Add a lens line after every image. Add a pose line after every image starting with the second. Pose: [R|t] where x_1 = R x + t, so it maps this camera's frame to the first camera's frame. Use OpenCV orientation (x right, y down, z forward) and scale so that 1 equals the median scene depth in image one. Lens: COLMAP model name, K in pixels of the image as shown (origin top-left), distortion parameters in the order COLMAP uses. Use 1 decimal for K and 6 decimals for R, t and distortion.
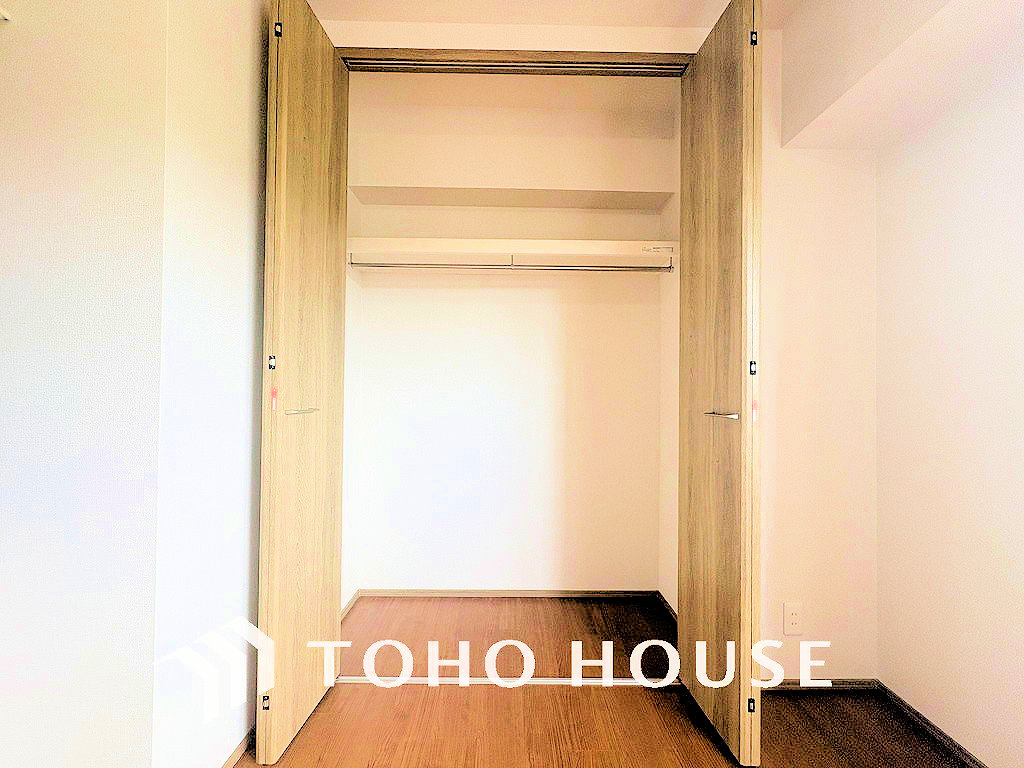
lens RADIAL K [[408.7, 0, 512.0], [0, 408.7, 384.0], [0, 0, 1]] dist [0.000461, 0.000089]
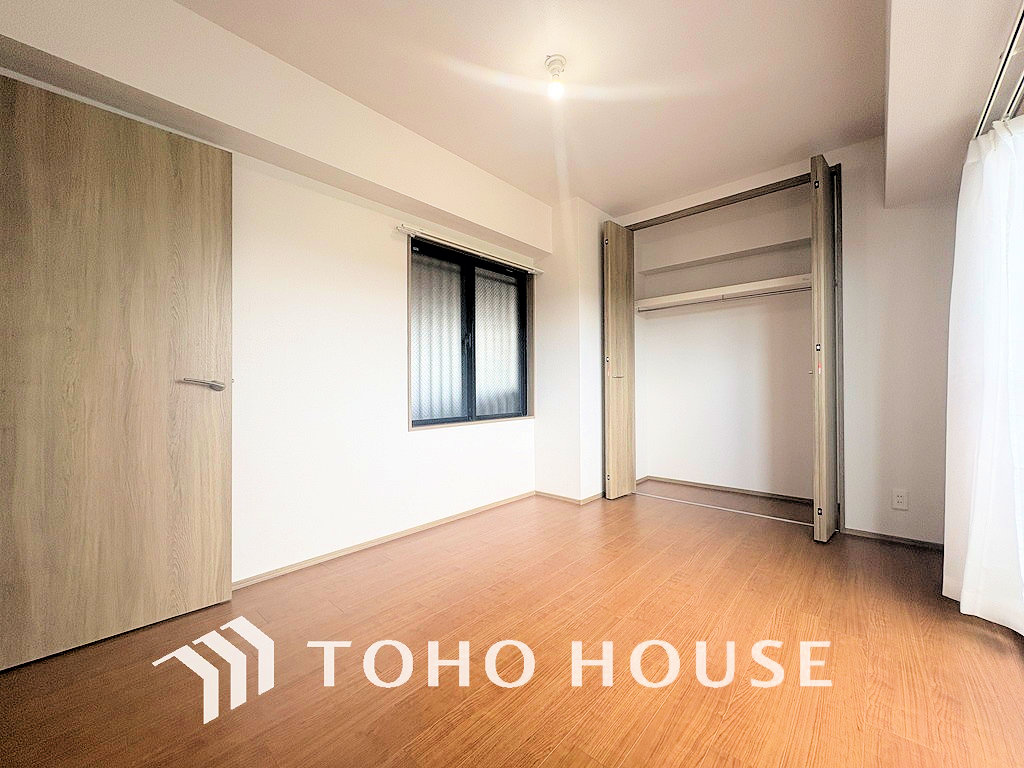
lens RADIAL K [[408.7, 0, 512.0], [0, 408.7, 384.0], [0, 0, 1]] dist [0.000461, 0.000089]
pose [[0.733780, -0.020313, -0.679084, 0.672711], [0.021131, 0.999752, -0.007071, 0.098697], [0.679059, -0.009161, 0.734027, -1.213596]]
